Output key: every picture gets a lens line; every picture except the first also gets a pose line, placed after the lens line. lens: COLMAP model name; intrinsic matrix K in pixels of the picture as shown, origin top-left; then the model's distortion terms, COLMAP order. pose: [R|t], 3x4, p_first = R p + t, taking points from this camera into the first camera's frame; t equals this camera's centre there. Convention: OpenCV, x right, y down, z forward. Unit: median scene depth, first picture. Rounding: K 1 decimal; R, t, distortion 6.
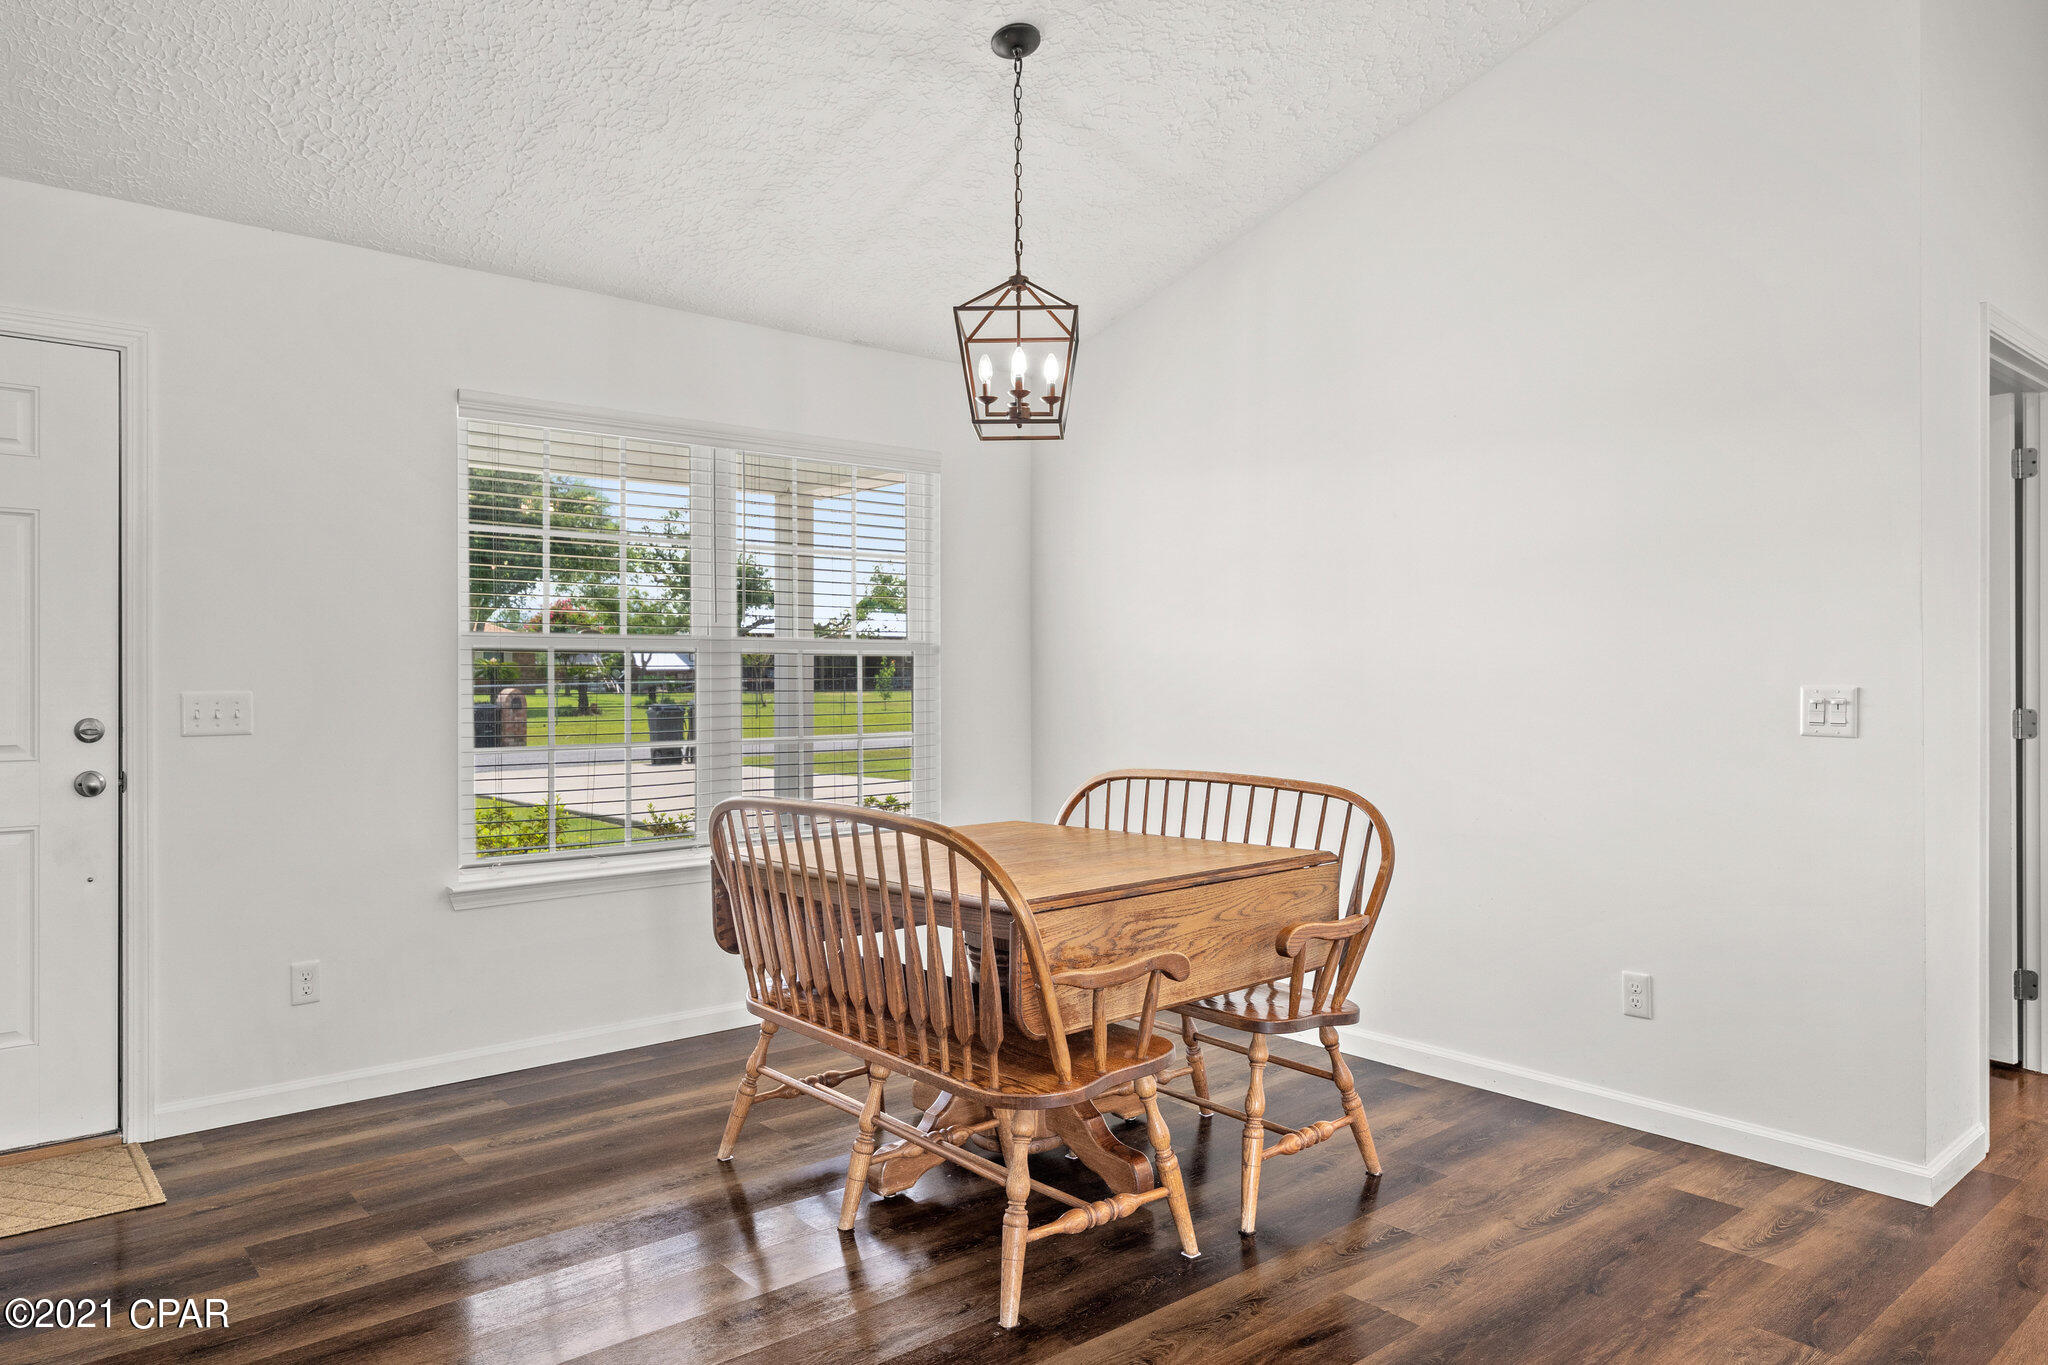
lens RADIAL K [[1295.1, 0, 1020.9], [0, 1295.1, 678.0], [0, 0, 1]] dist [0.008794, 0.000839]
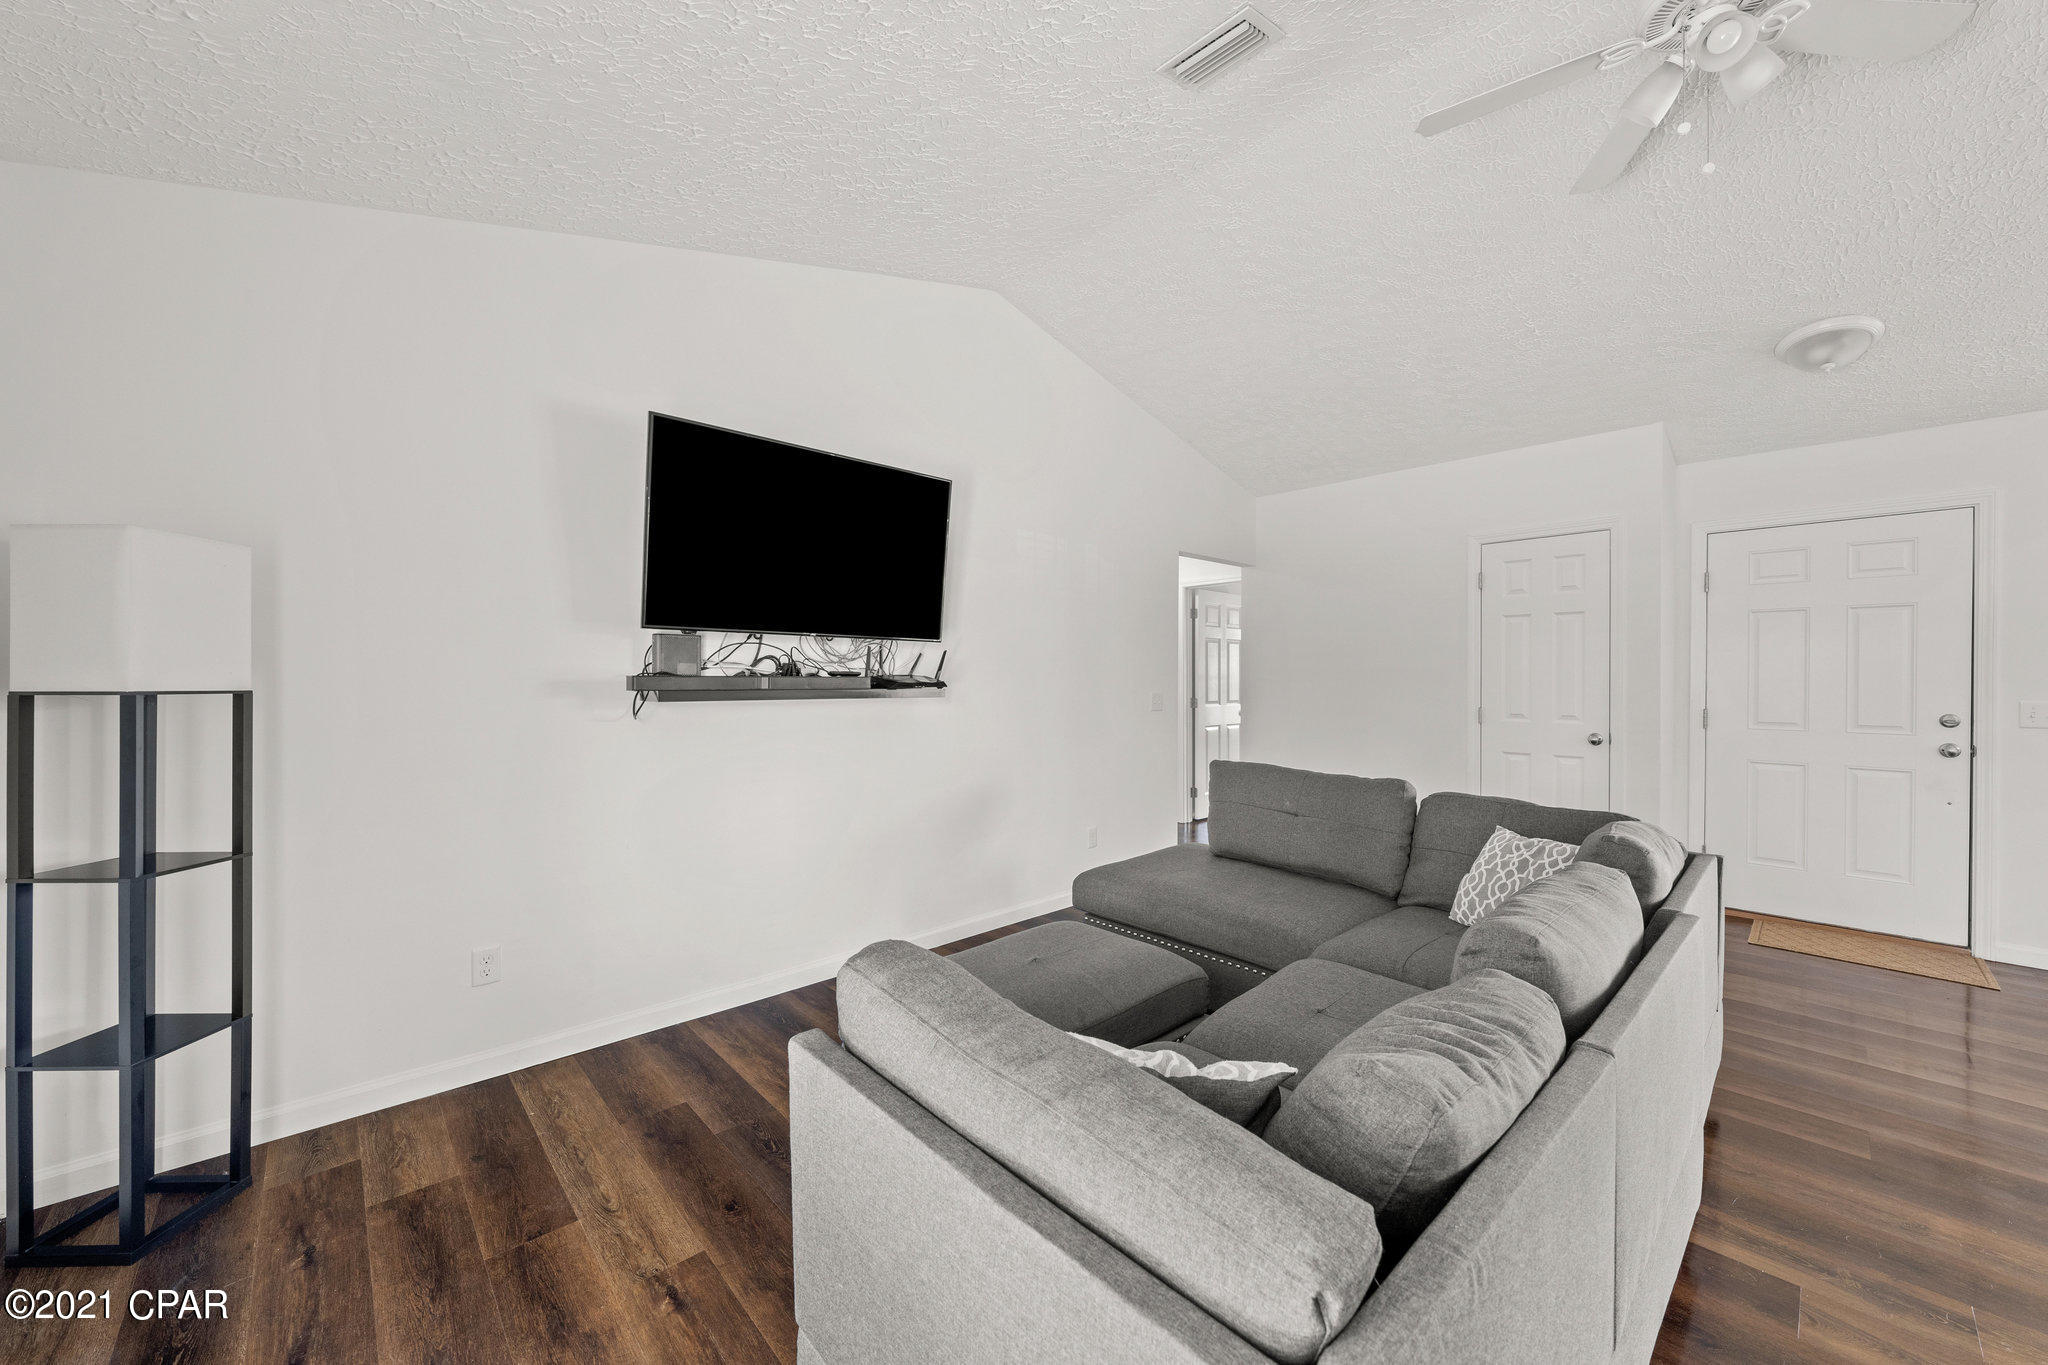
lens RADIAL K [[763.1, 0, 1029.6], [0, 763.1, 679.9], [0, 0, 1]] dist [-0.004104, 0.000269]
pose [[0.059258, 0.004474, -0.998233, 0.265122], [-0.003113, 0.999986, 0.004297, -0.017711], [0.998238, 0.002853, 0.059271, -0.344577]]
